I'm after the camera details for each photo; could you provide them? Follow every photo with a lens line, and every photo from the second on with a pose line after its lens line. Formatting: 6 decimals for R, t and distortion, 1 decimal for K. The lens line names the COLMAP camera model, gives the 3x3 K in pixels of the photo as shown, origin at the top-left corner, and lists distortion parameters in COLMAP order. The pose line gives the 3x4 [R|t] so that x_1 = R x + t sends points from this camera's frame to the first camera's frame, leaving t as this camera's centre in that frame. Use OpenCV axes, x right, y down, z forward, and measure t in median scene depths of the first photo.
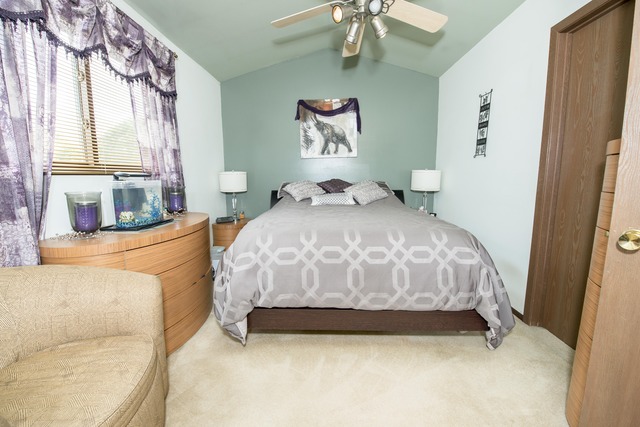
lens RADIAL K [[260.5, 0, 315.7], [0, 260.5, 209.9], [0, 0, 1]] dist [-0.021852, -0.000250]
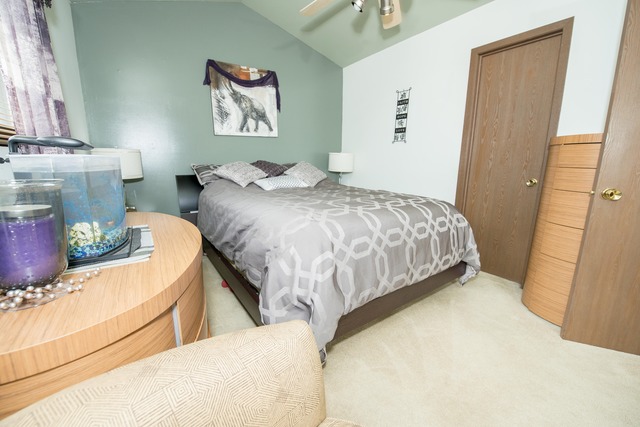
lens RADIAL K [[260.5, 0, 315.7], [0, 260.5, 209.9], [0, 0, 1]] dist [-0.021852, -0.000250]
pose [[0.800607, -0.102909, 0.590286, -0.313456], [0.068874, 0.994417, 0.079949, -0.010754], [-0.595218, -0.023353, 0.803225, 0.172308]]
